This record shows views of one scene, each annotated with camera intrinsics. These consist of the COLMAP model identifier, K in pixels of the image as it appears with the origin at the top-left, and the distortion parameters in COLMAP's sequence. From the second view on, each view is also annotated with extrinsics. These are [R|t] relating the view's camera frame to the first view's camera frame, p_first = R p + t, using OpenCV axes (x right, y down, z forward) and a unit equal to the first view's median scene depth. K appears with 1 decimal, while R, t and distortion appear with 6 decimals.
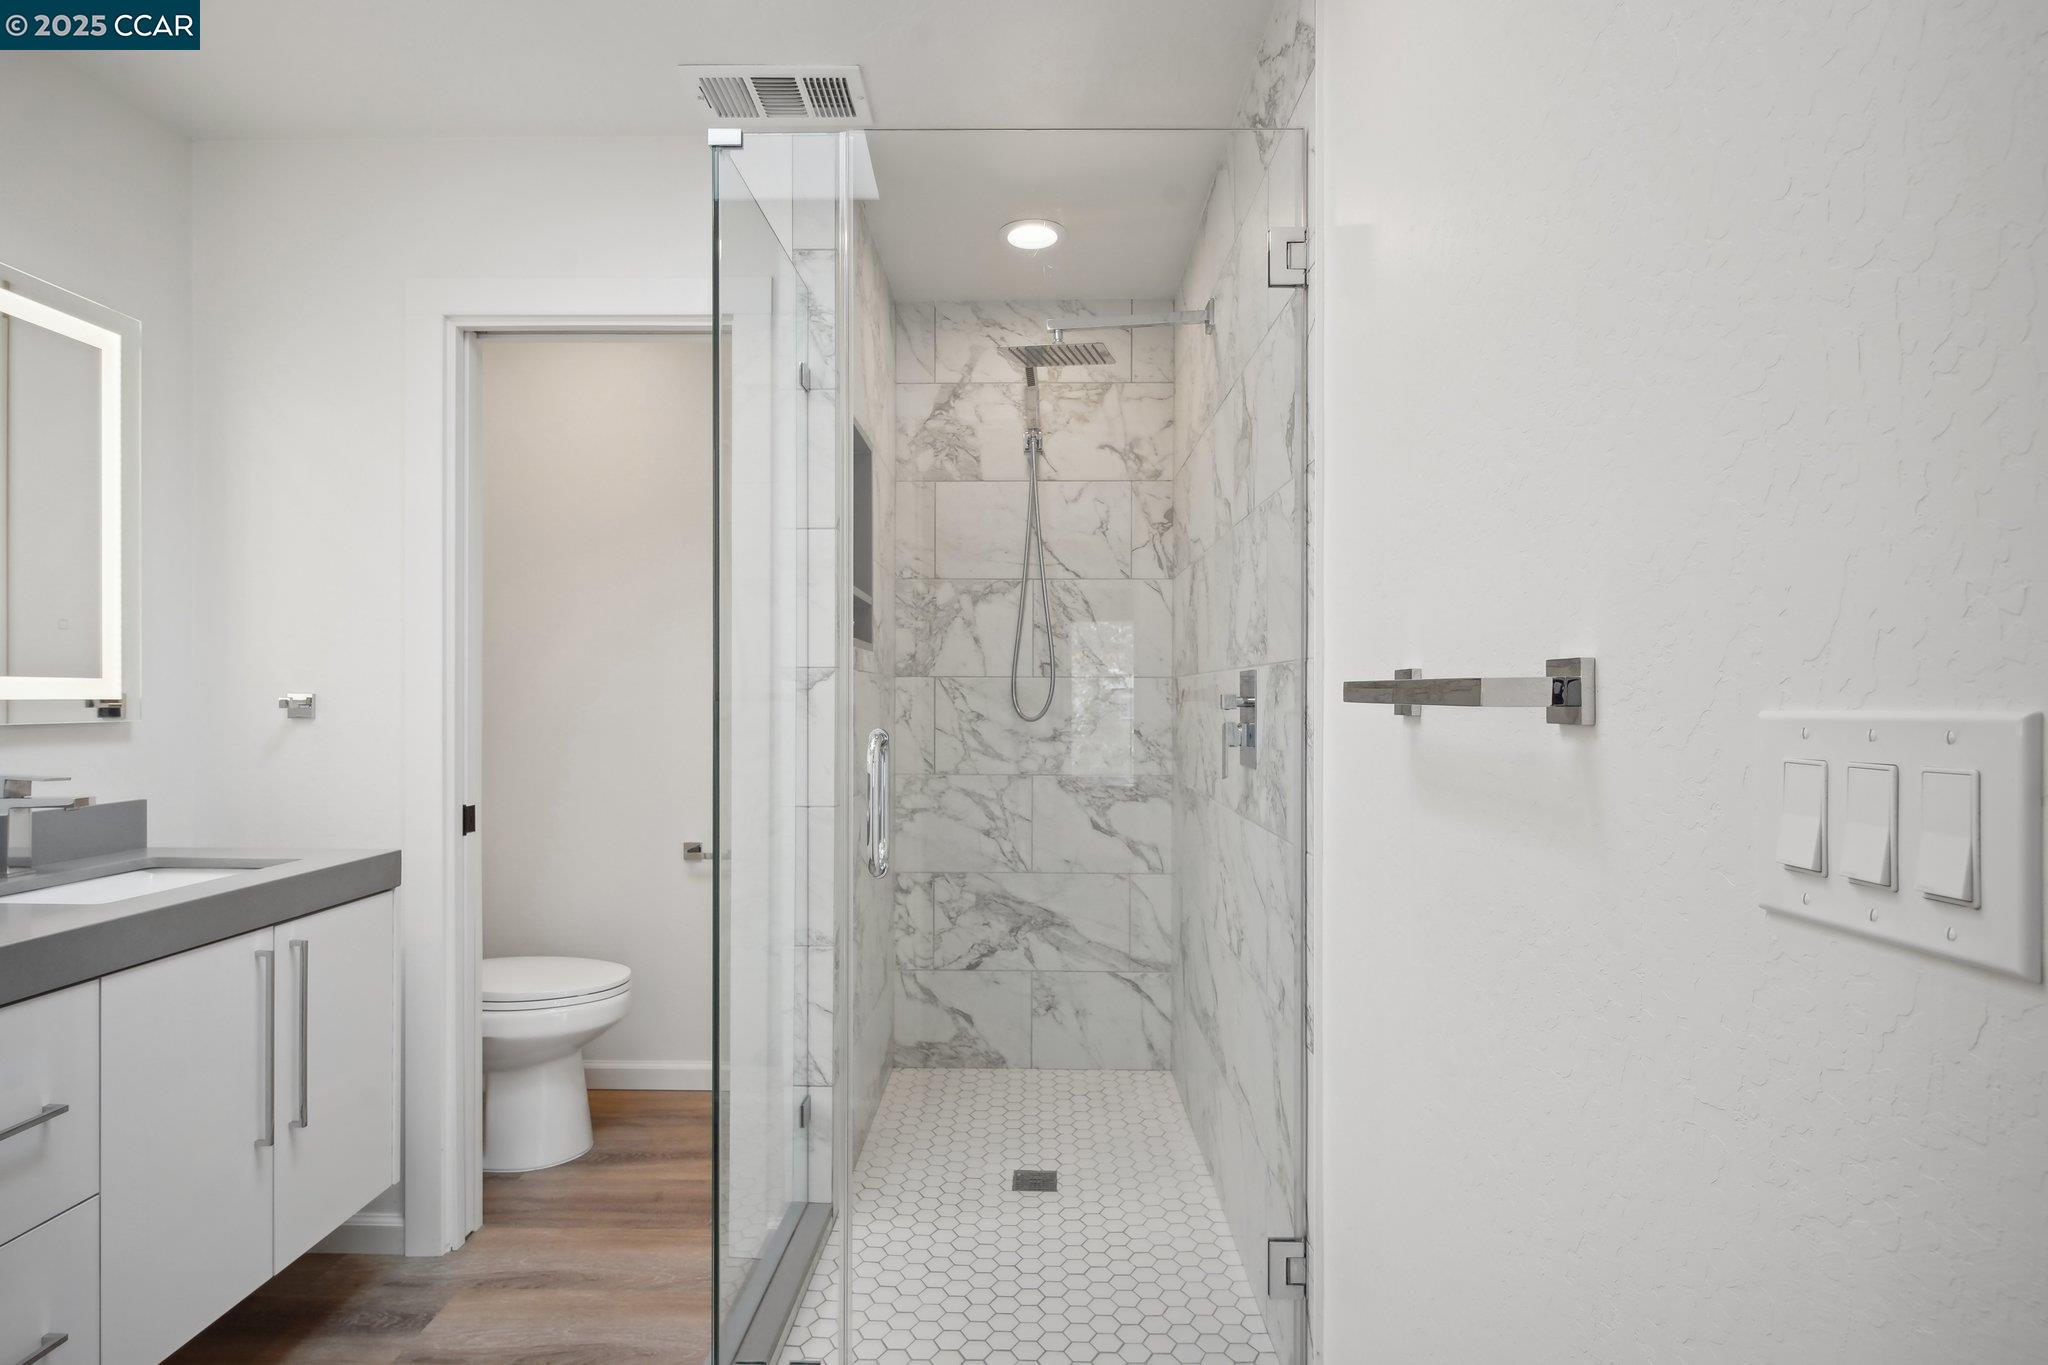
lens RADIAL K [[992.9, 0, 1005.1], [0, 992.9, 710.7], [0, 0, 1]] dist [0.011308, -0.003367]
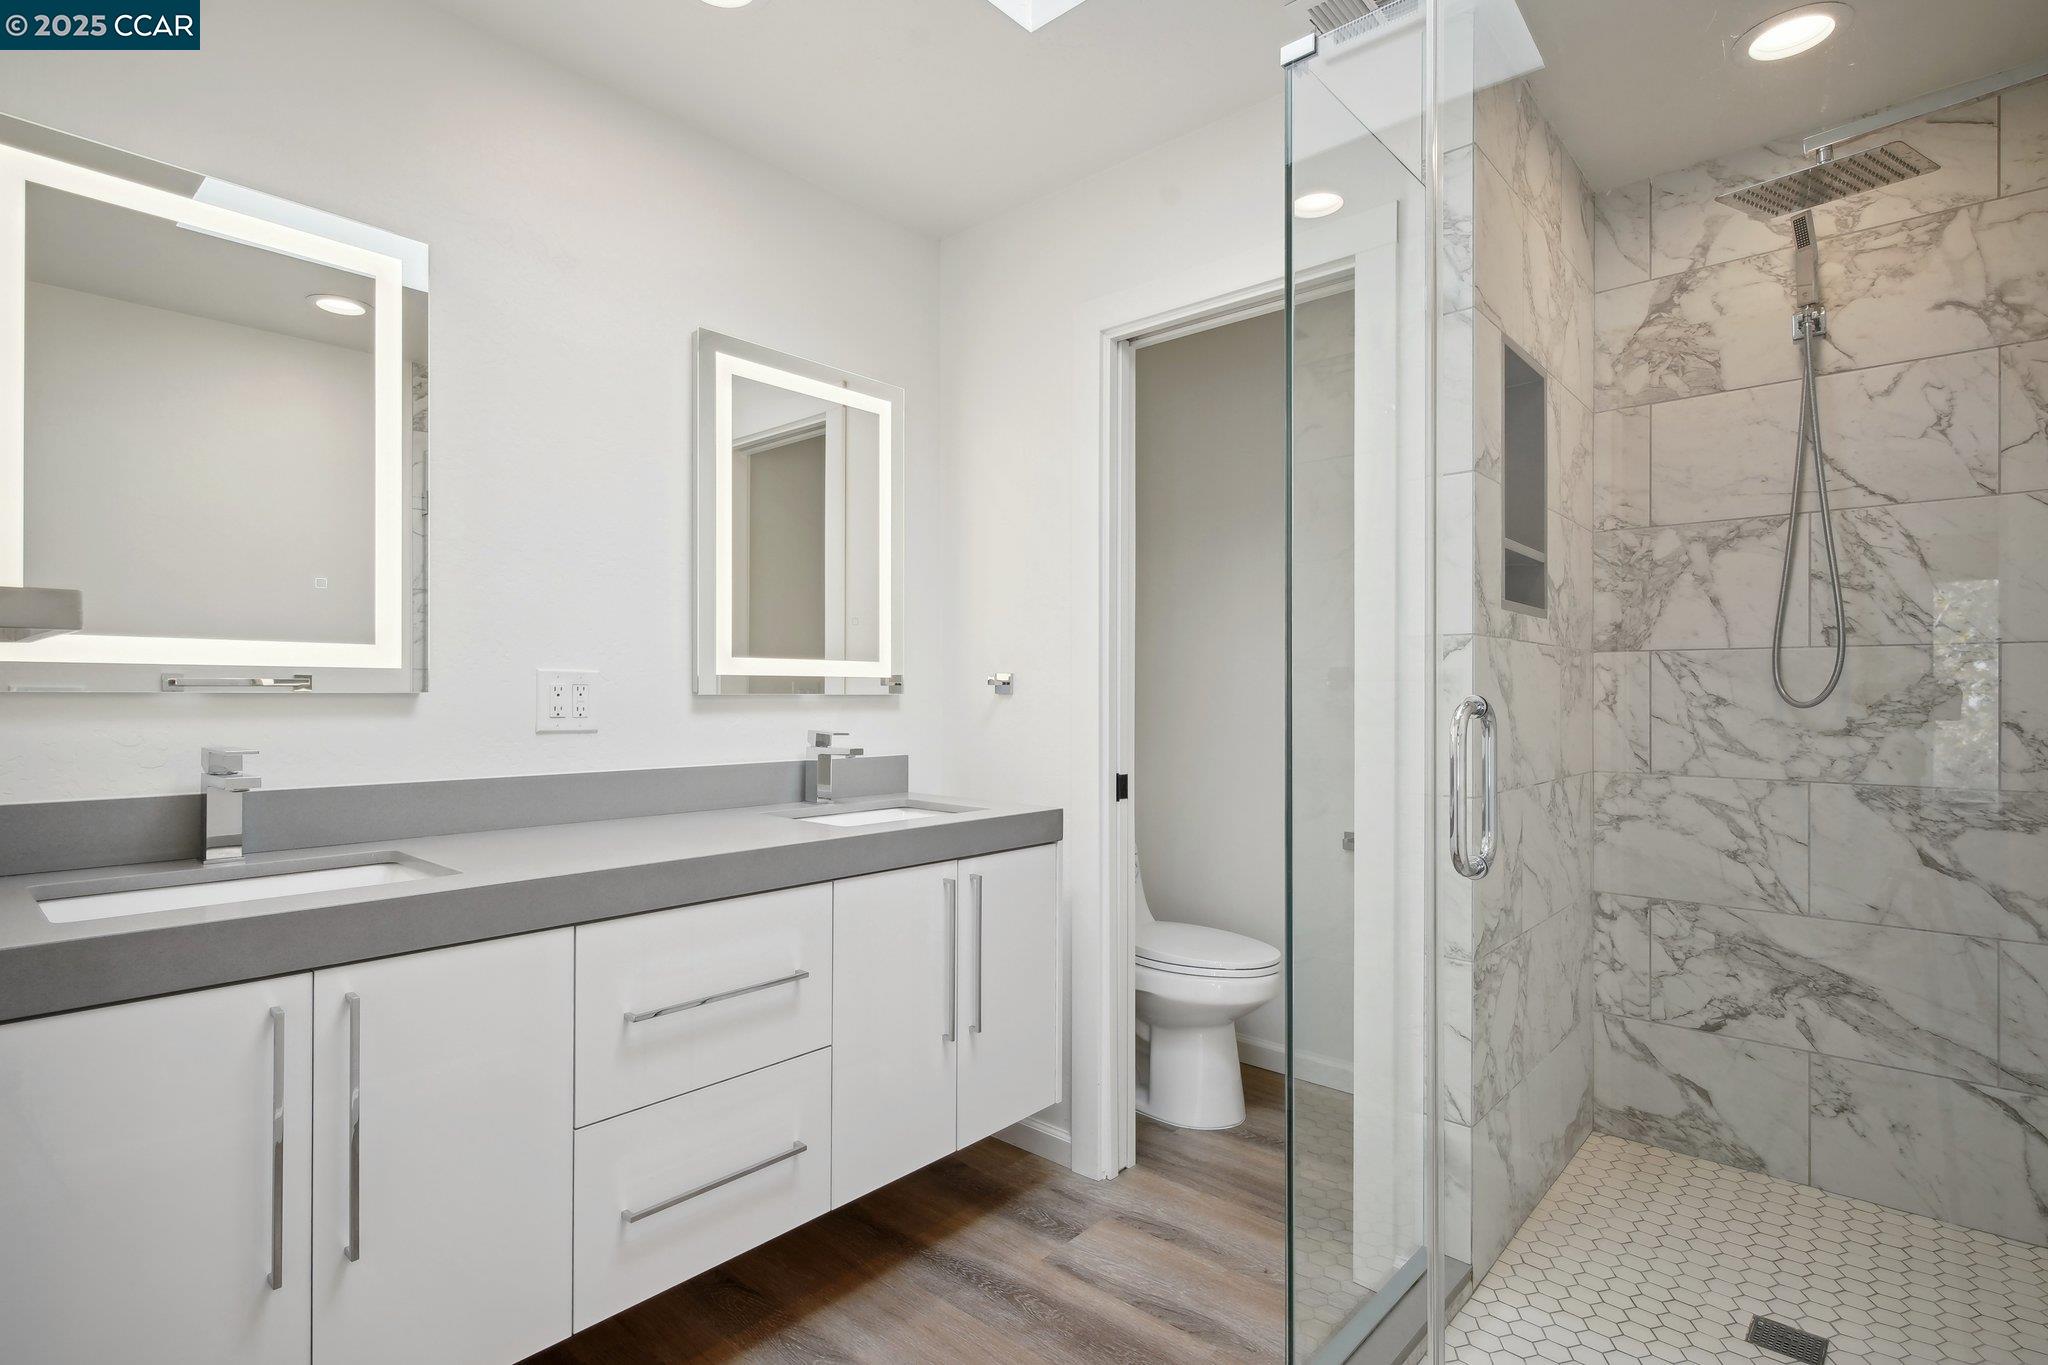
lens RADIAL K [[992.9, 0, 1019.3], [0, 992.9, 698.2], [0, 0, 1]] dist [0.011308, -0.003367]
pose [[0.765444, 0.002552, -0.643497, 0.067856], [-0.009907, 0.999920, -0.007819, 0.018692], [0.643426, 0.012360, 0.765409, 0.082049]]
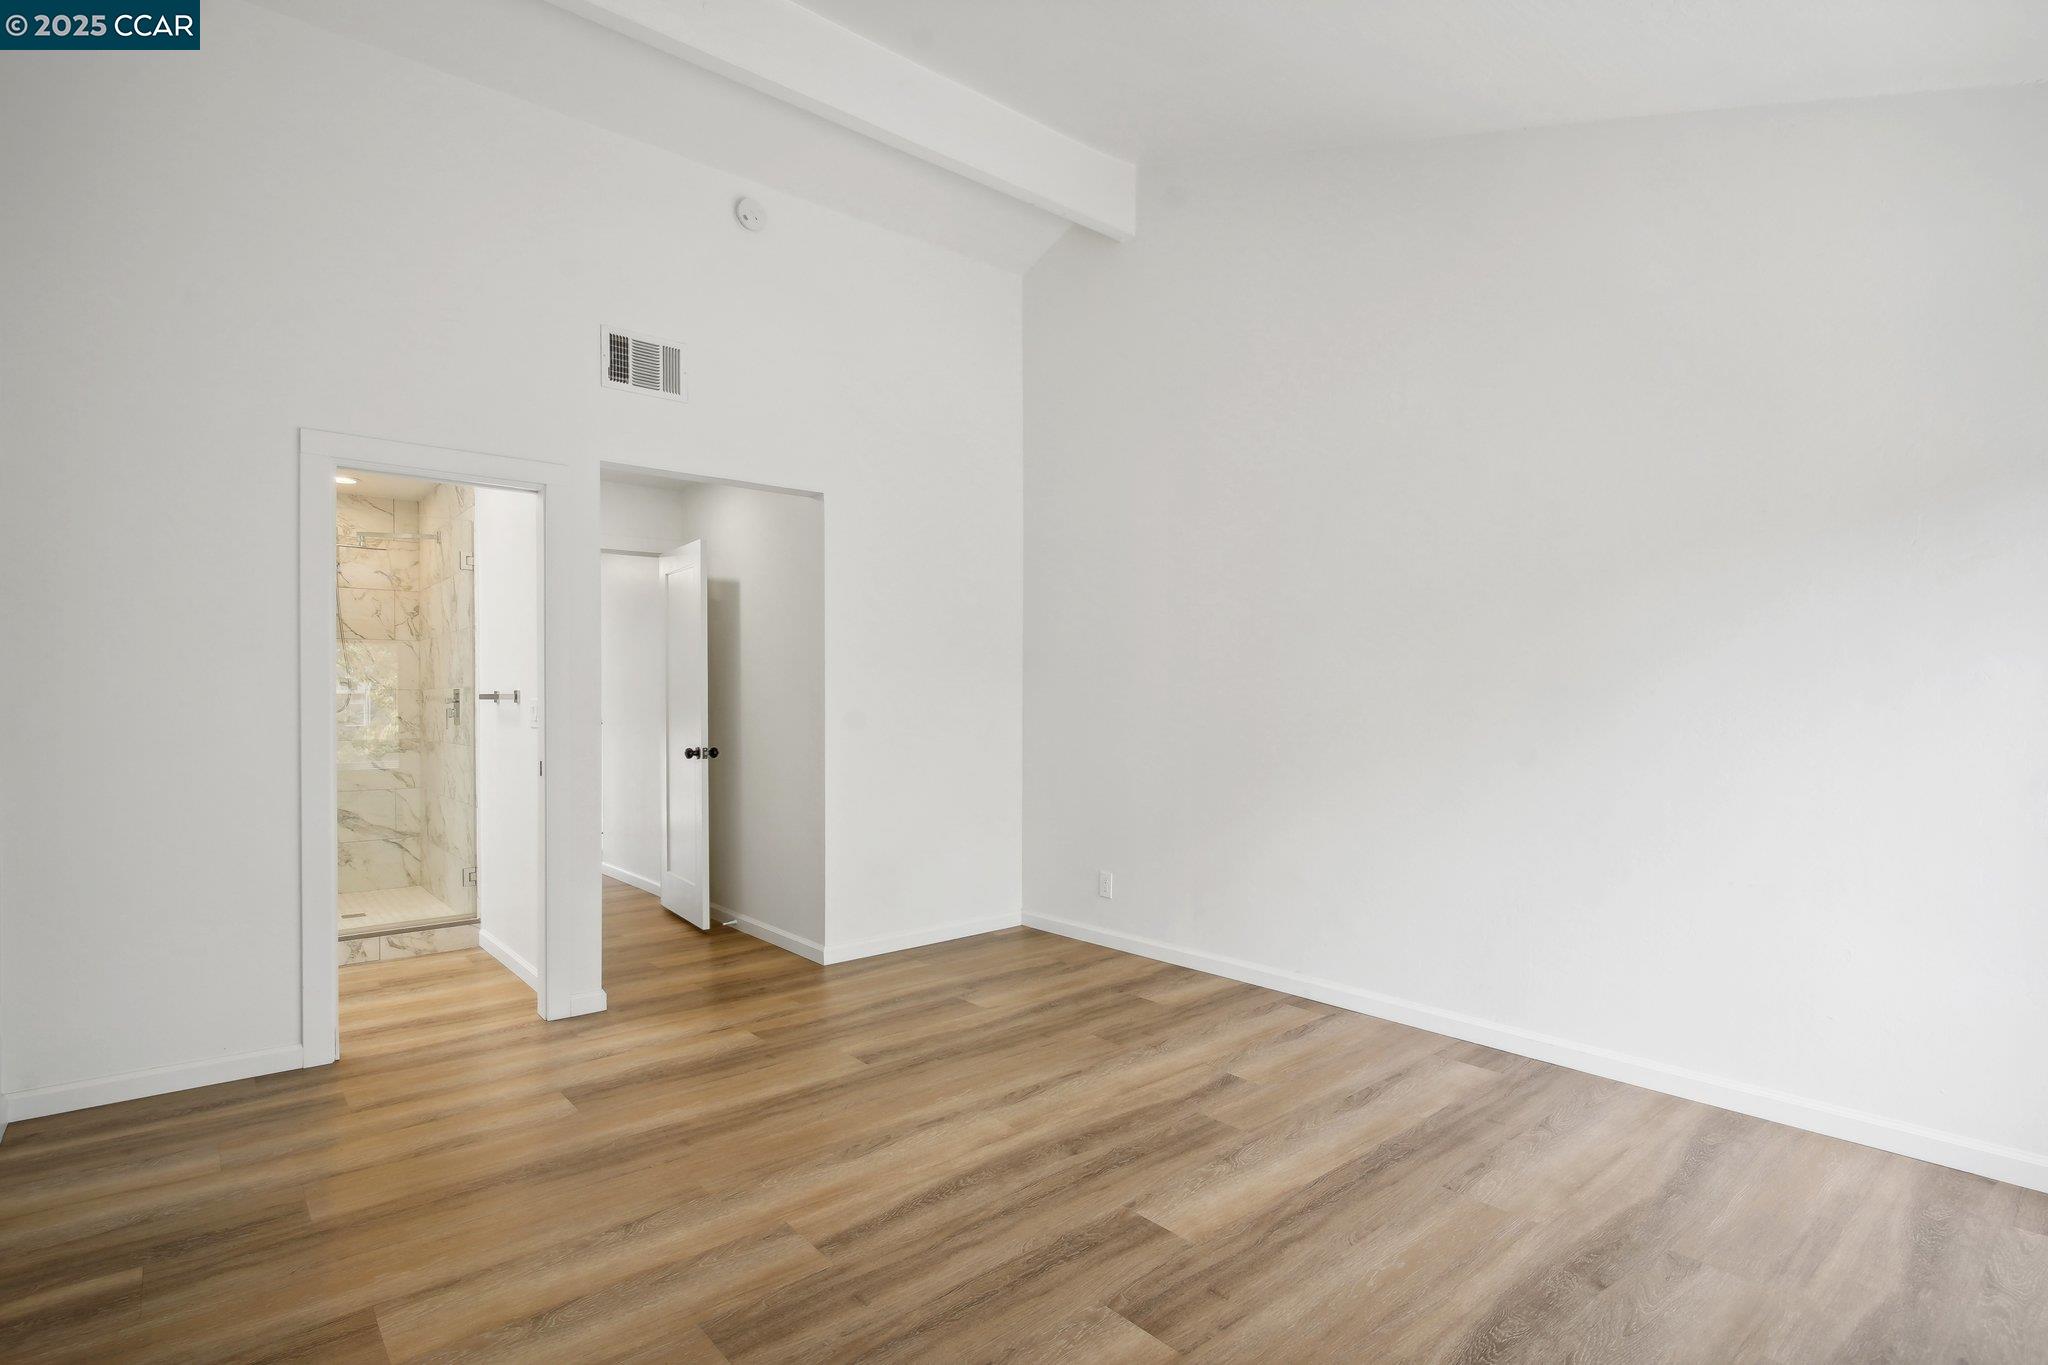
lens RADIAL K [[992.9, 0, 1004.3], [0, 992.9, 711.3], [0, 0, 1]] dist [0.011308, -0.003367]
pose [[0.753234, -0.007560, 0.657709, -0.324187], [0.011227, 0.999936, -0.001364, 0.031962], [-0.657657, 0.008412, 0.753271, -1.579443]]
